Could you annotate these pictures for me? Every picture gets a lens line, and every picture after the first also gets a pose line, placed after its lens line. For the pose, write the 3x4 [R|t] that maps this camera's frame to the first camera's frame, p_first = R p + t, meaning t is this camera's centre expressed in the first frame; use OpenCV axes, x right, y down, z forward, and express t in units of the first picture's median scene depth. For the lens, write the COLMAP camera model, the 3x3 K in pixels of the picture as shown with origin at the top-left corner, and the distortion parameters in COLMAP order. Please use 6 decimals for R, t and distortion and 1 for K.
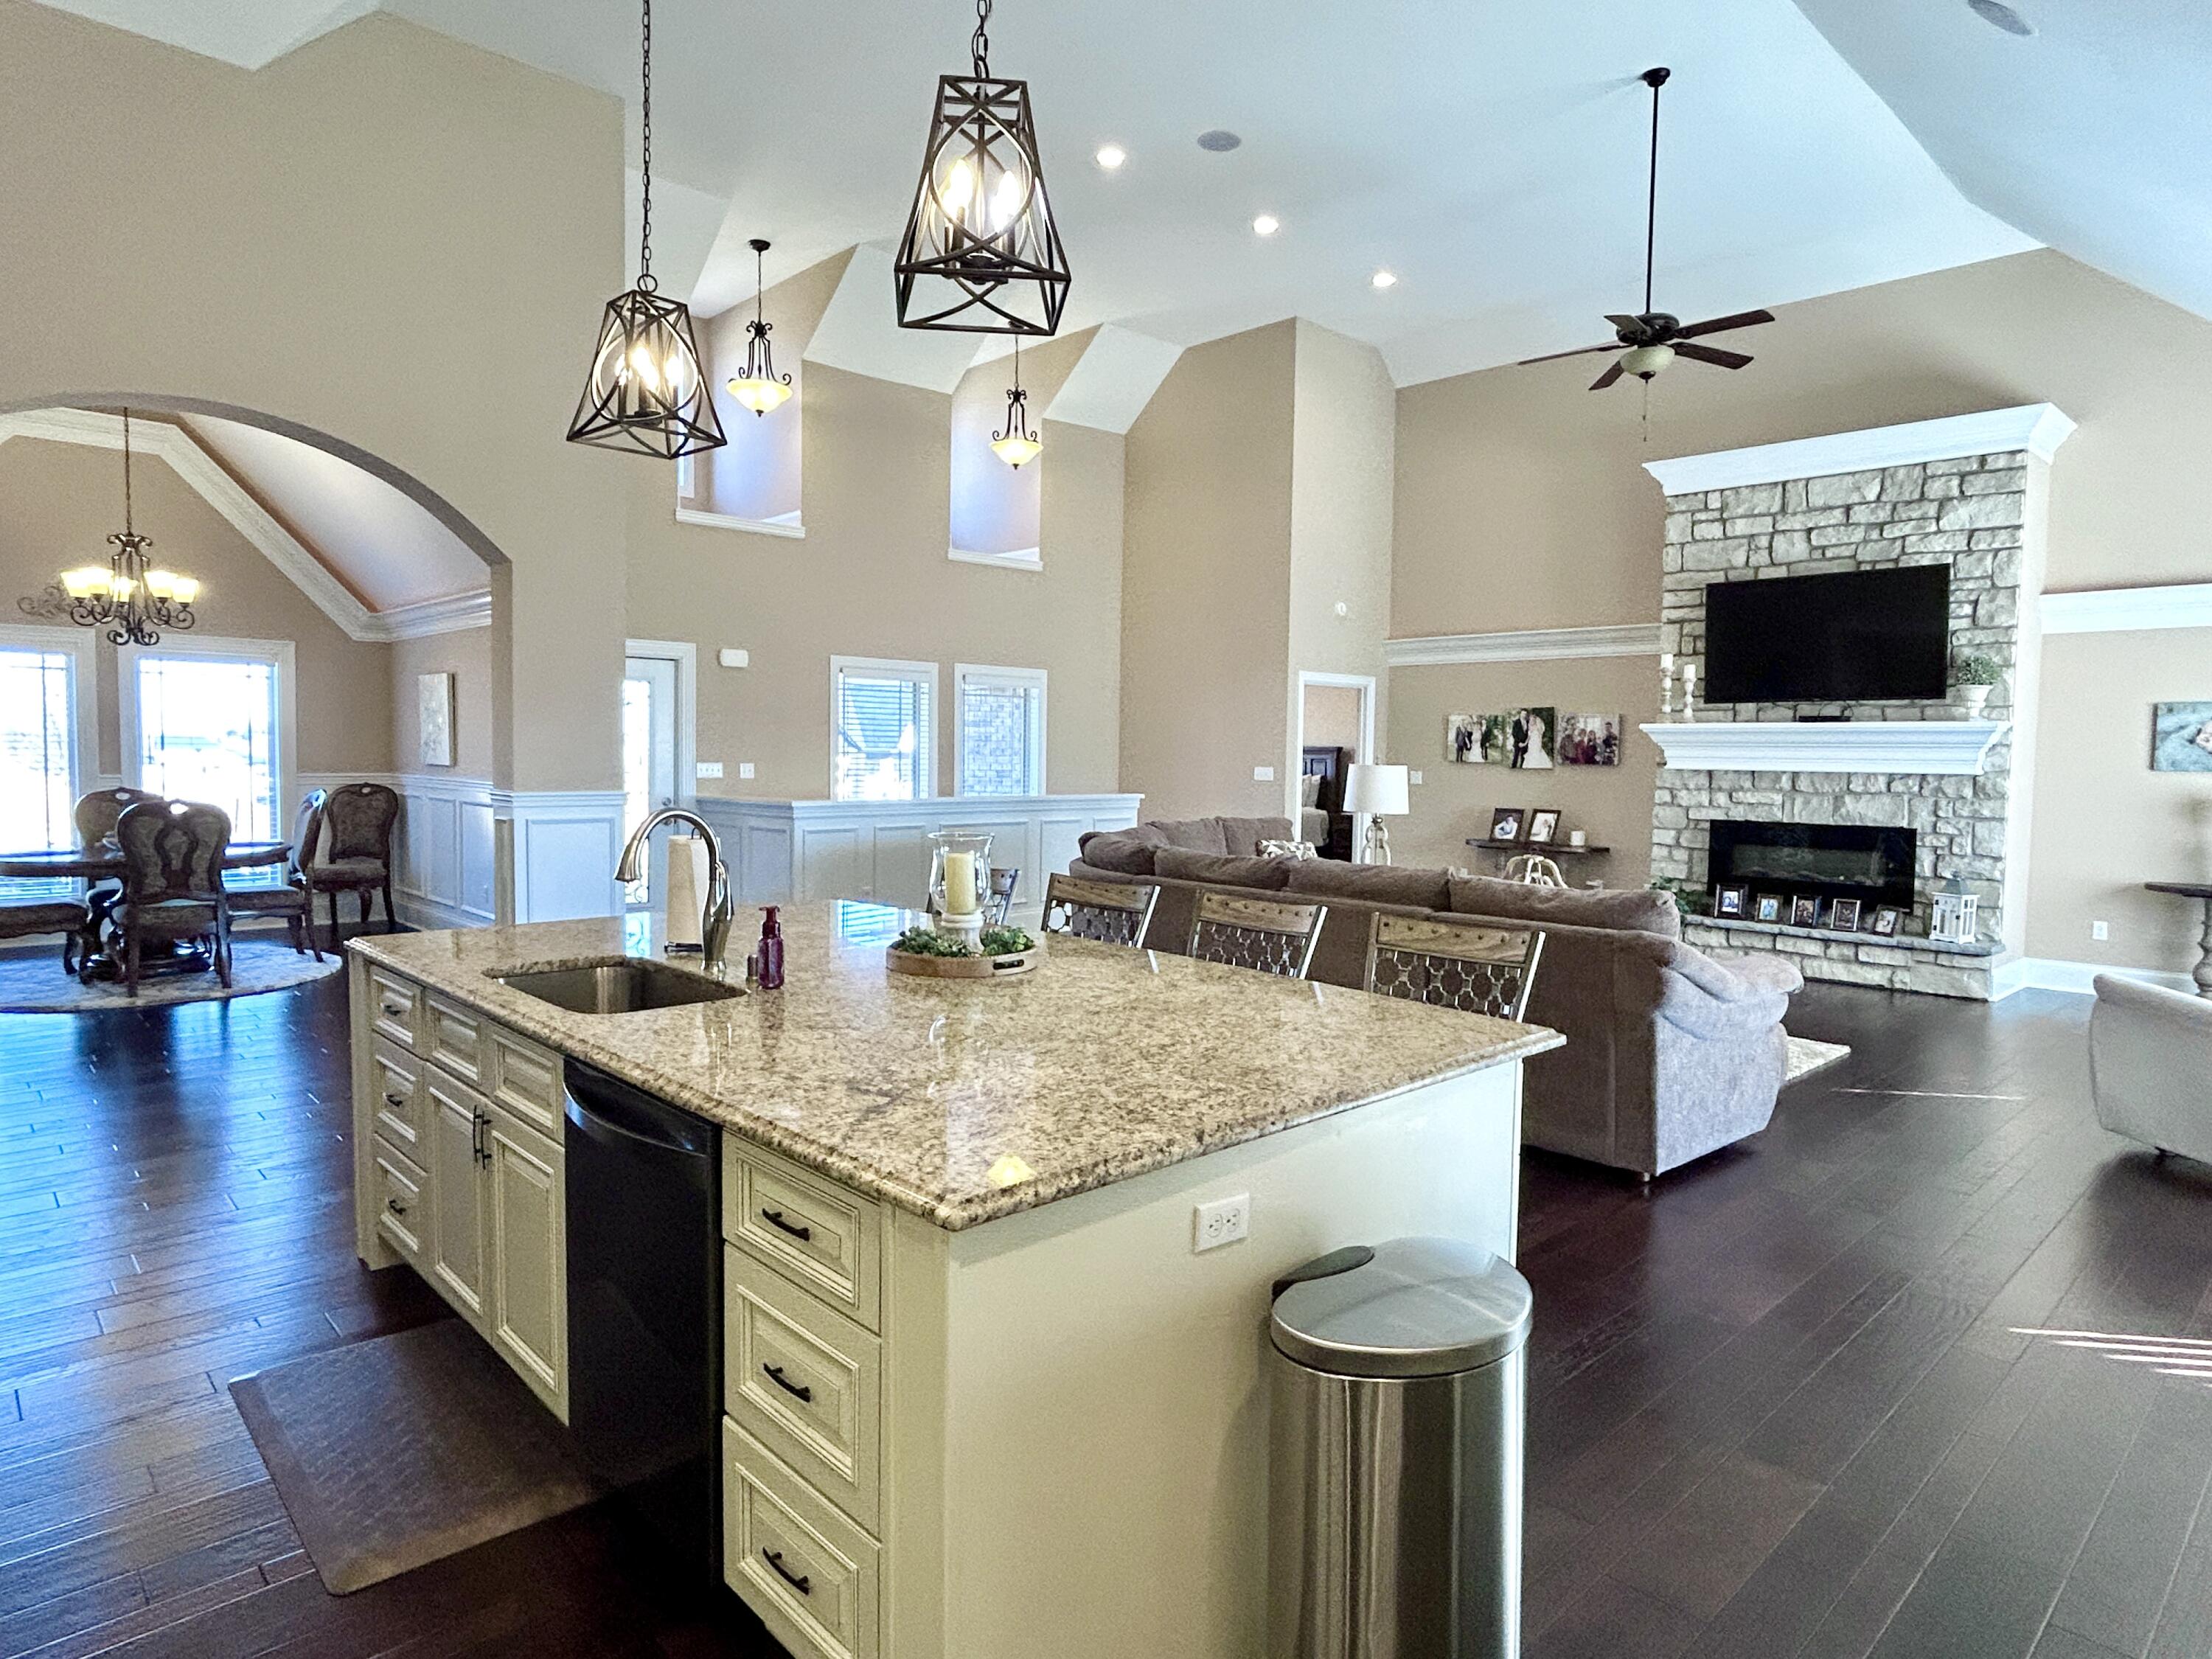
lens RADIAL K [[1275.7, 0, 1086.7], [0, 1275.7, 820.9], [0, 0, 1]] dist [-0.003437, -0.002821]
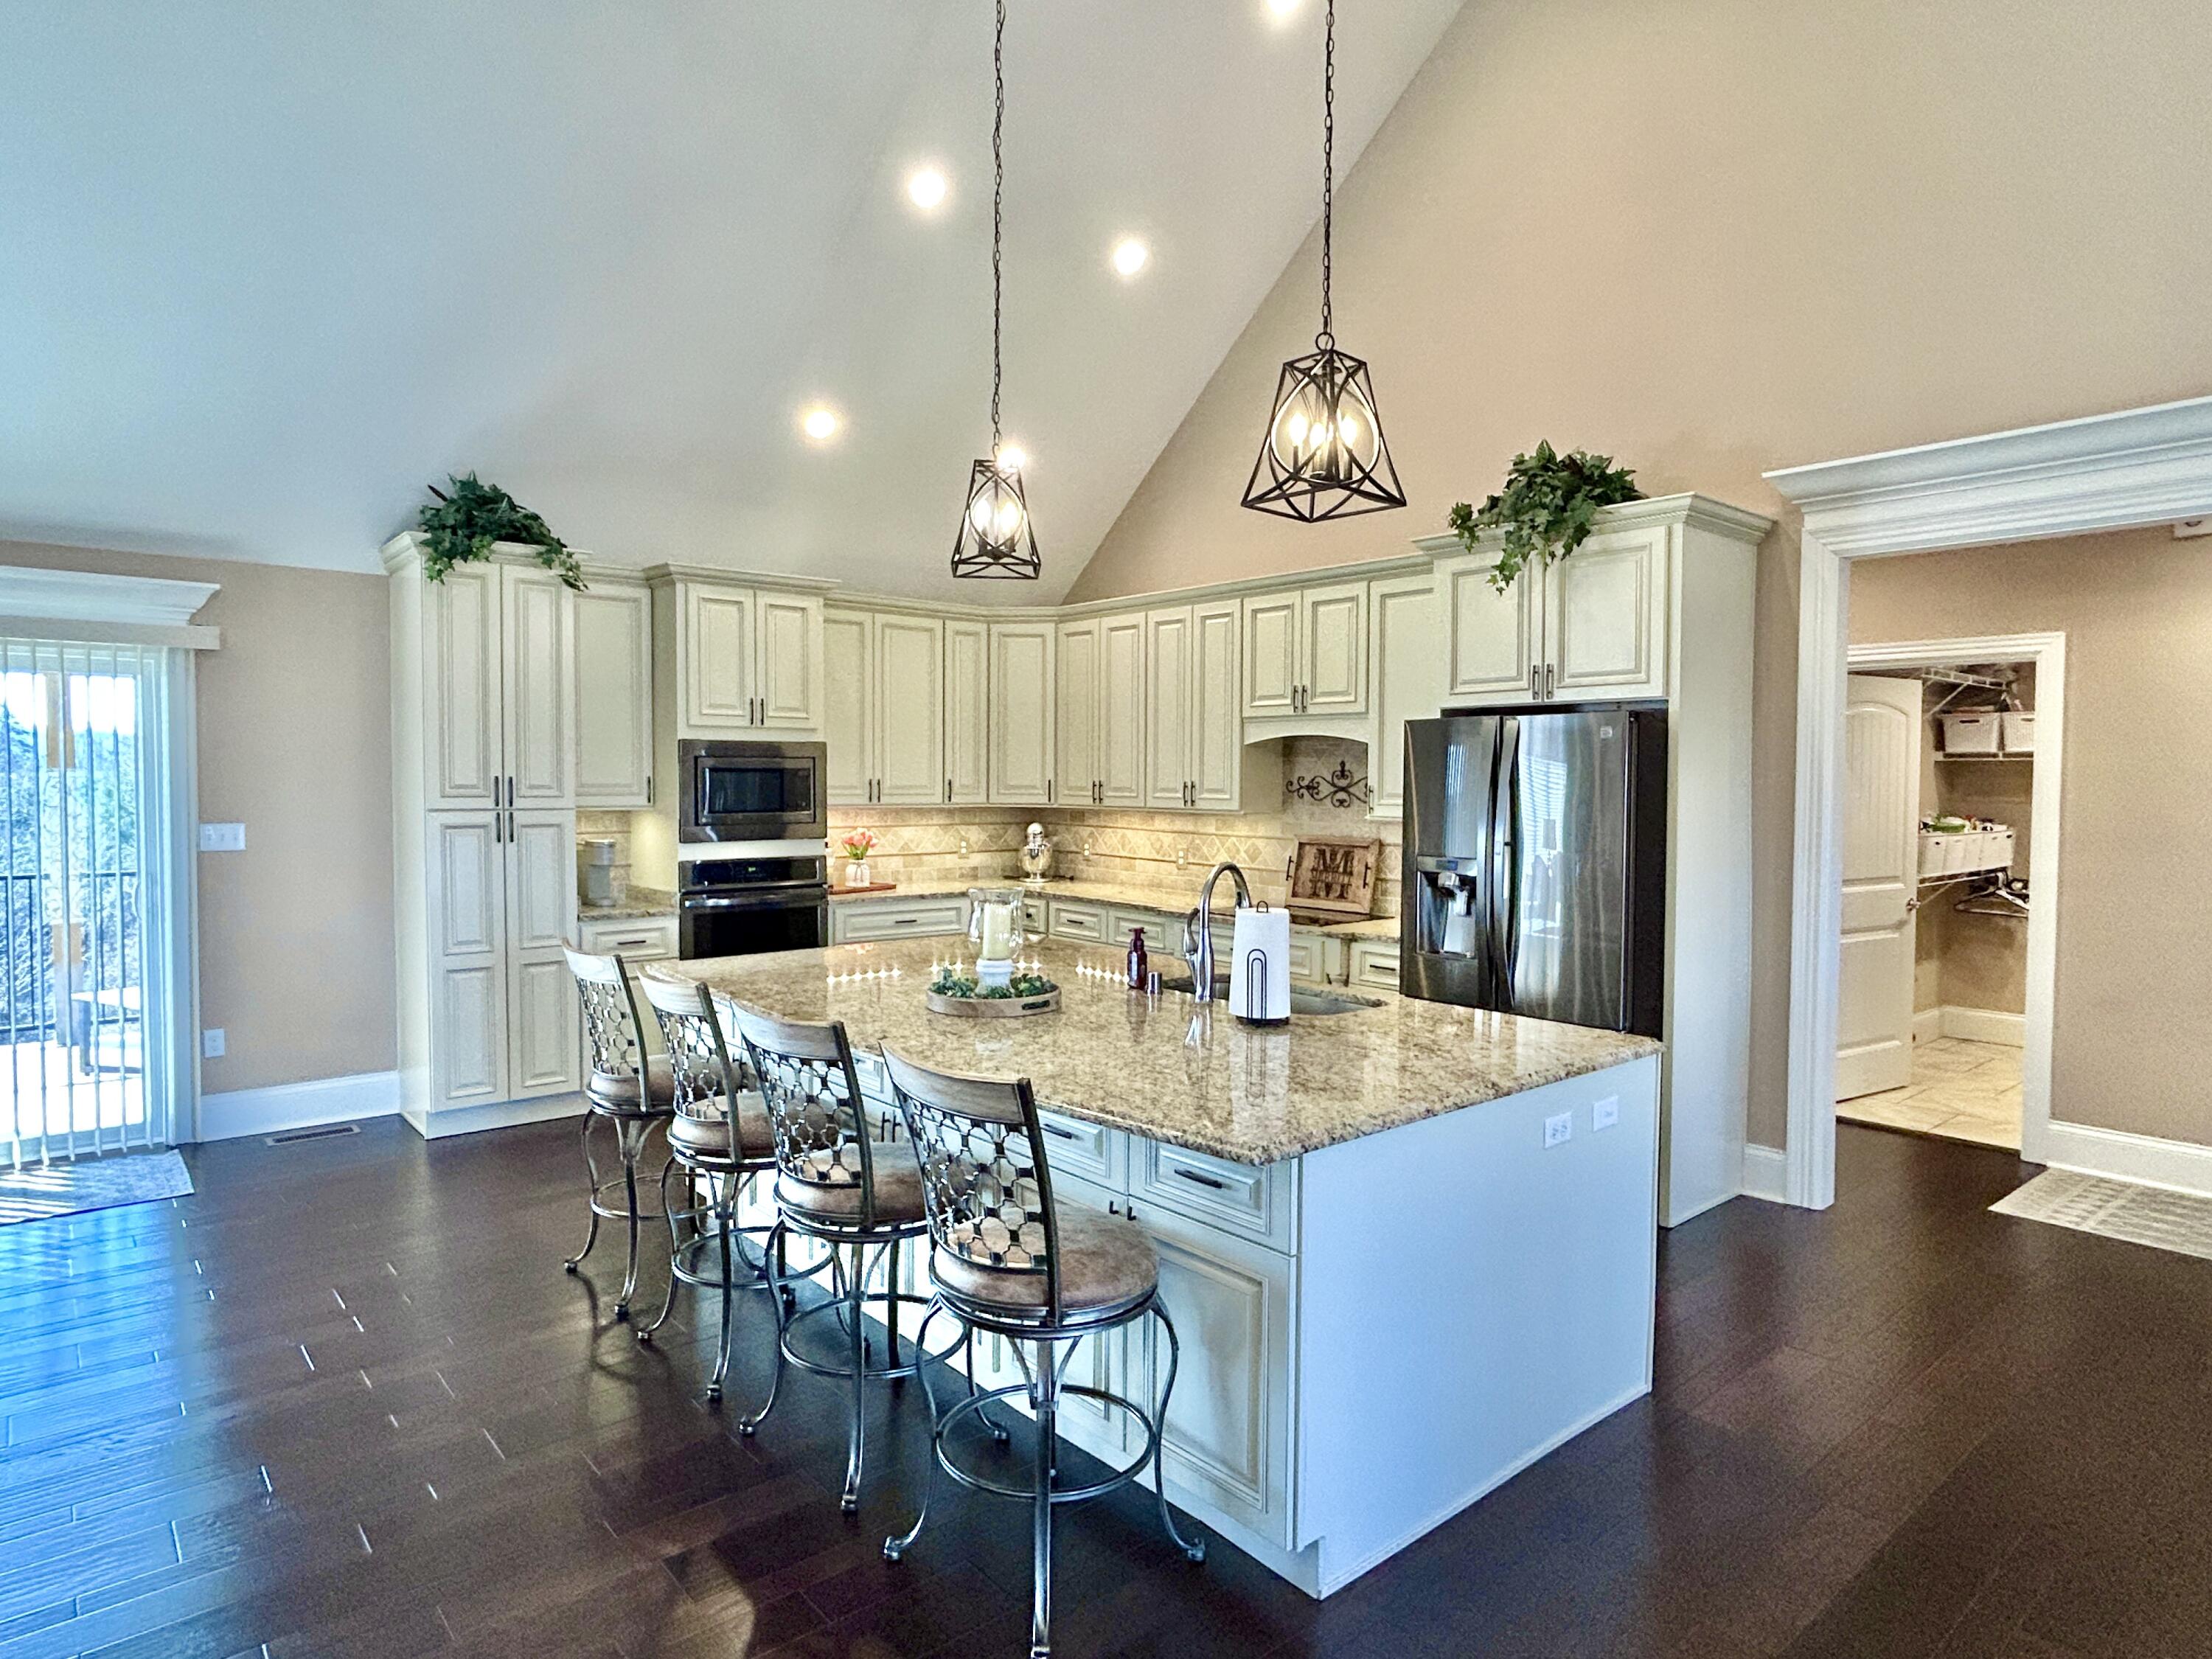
lens RADIAL K [[1275.7, 0, 1086.7], [0, 1275.7, 820.9], [0, 0, 1]] dist [-0.003437, -0.002821]
pose [[-0.998550, -0.022549, 0.048886, -0.083955], [-0.017926, 0.995502, 0.093026, -0.056834], [-0.050764, 0.092015, -0.994463, 0.772520]]
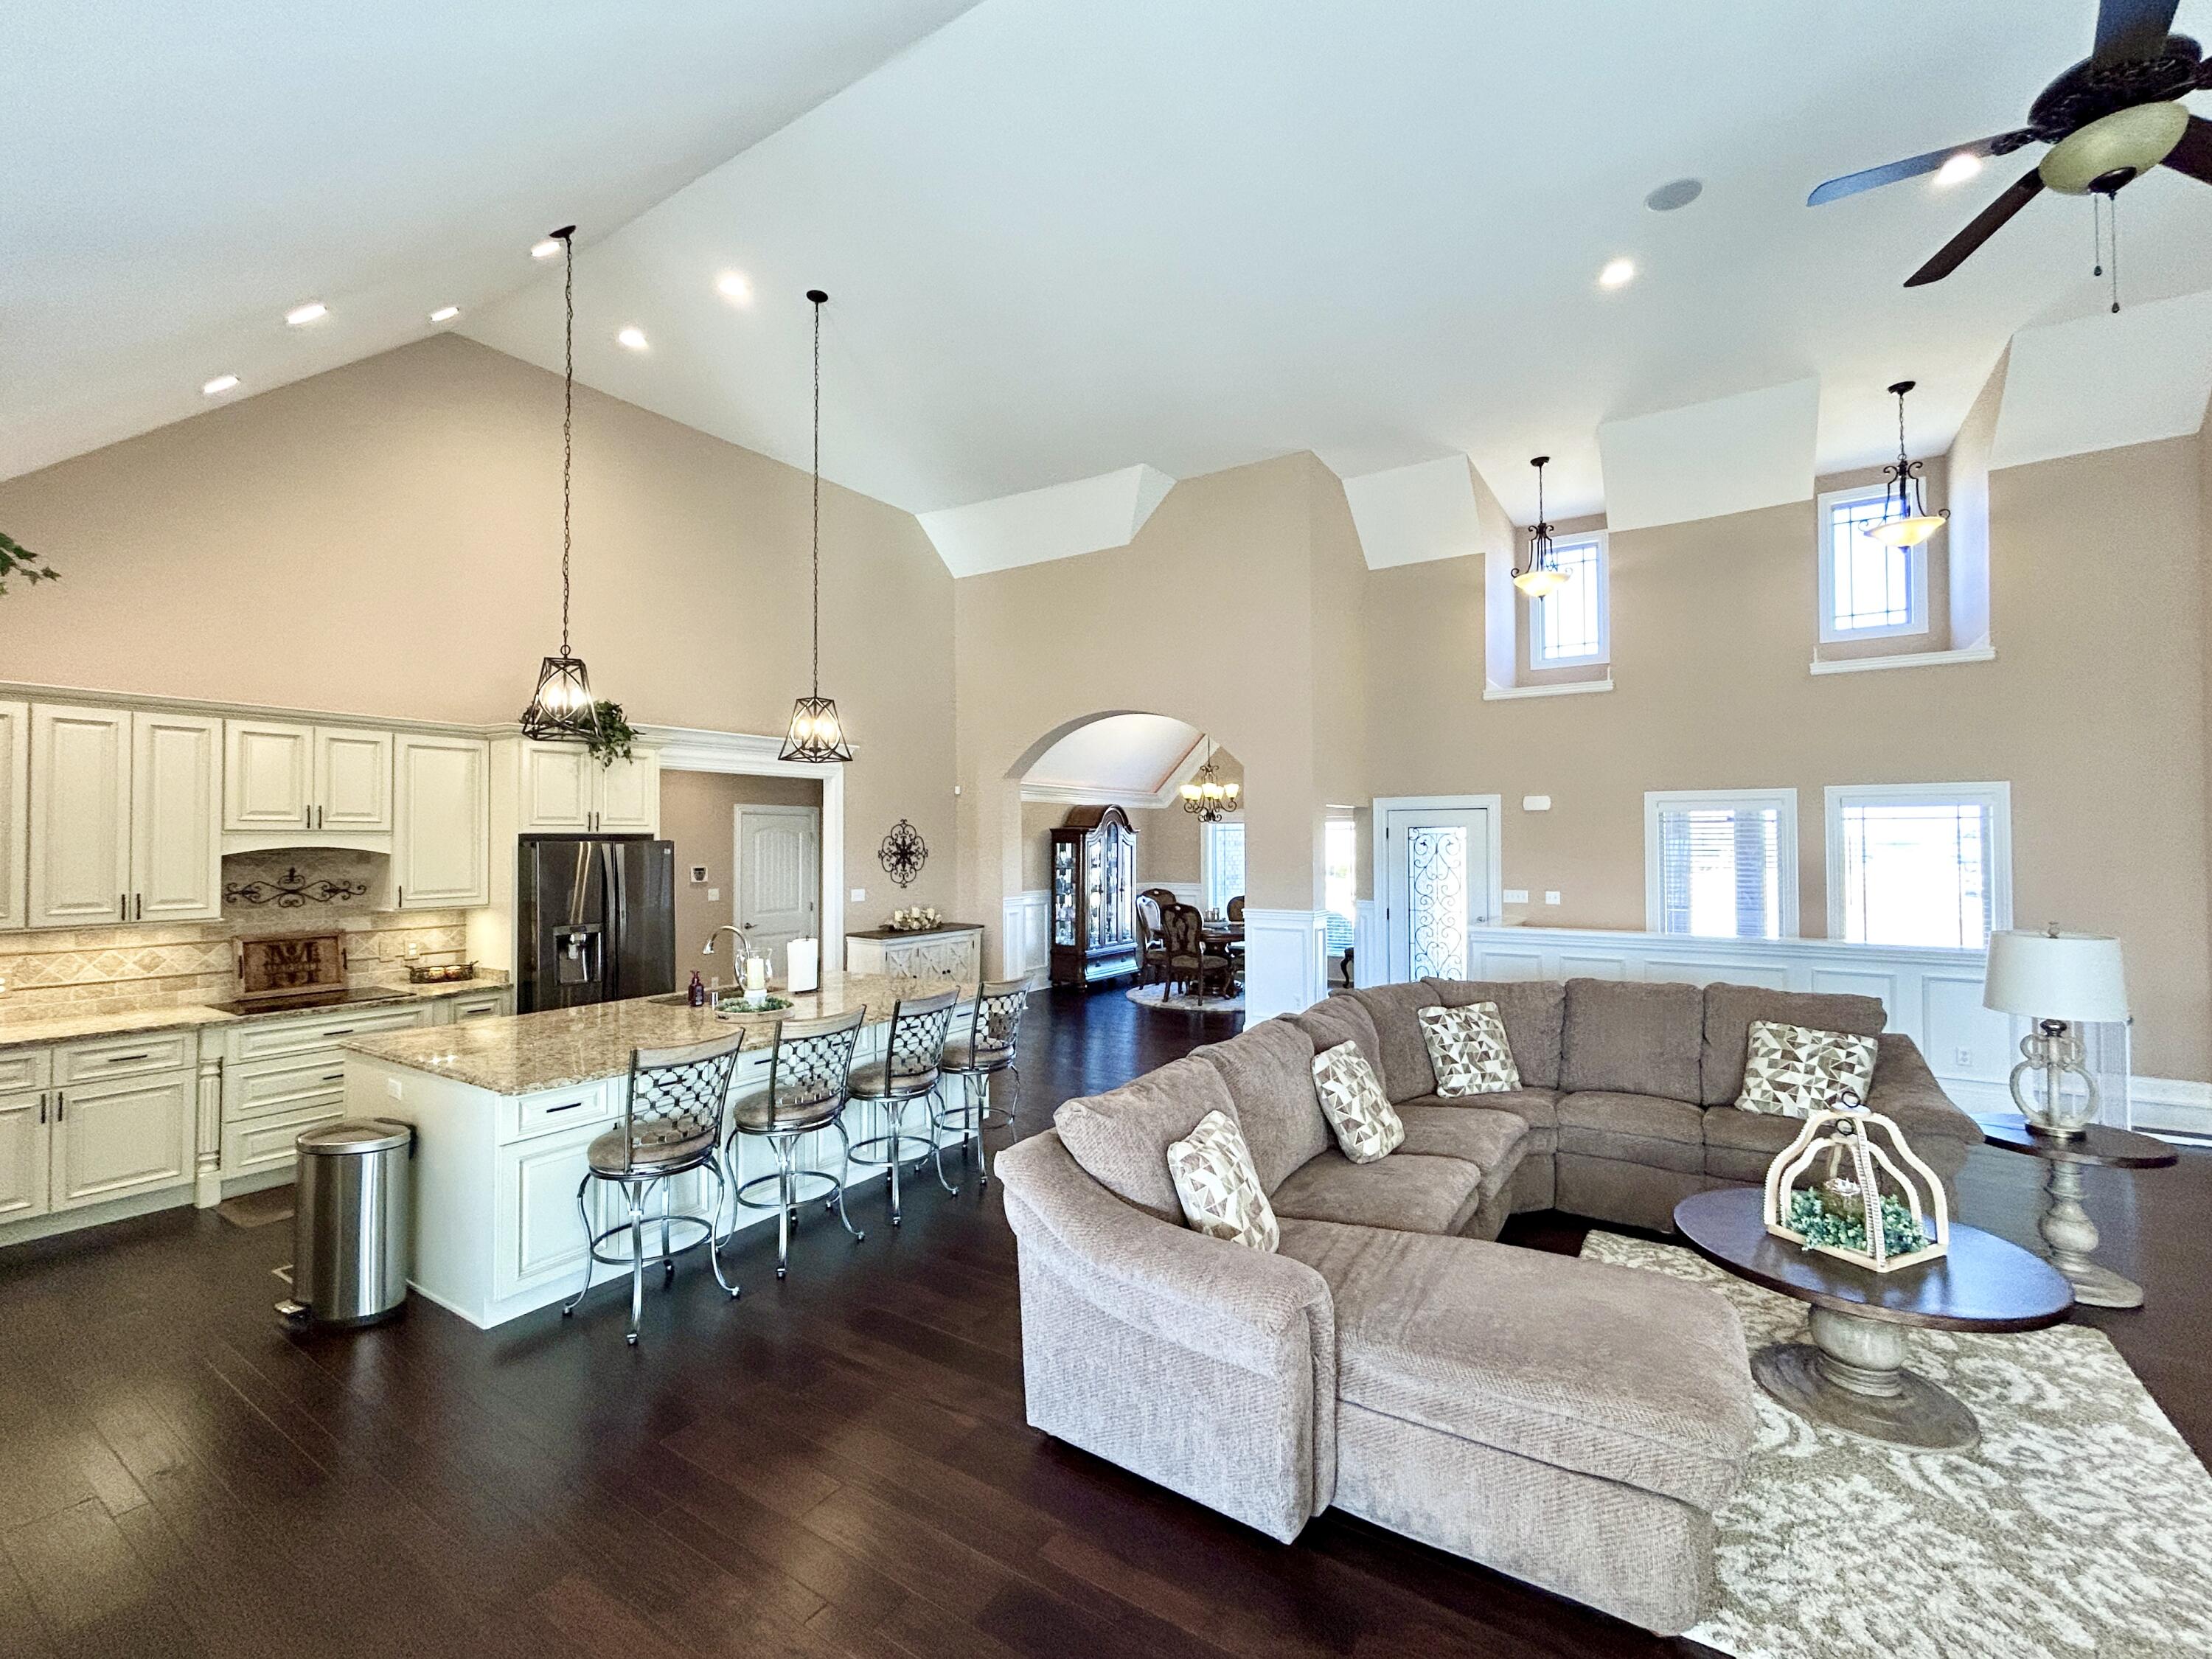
lens RADIAL K [[958.7, 0, 1094.6], [0, 958.7, 826.0], [0, 0, 1]] dist [-0.002718, 0.000402]
pose [[0.234099, -0.031704, -0.971696, 0.542145], [-0.047151, 0.997922, -0.043919, -0.051387], [0.971069, 0.056098, 0.232118, 0.423306]]
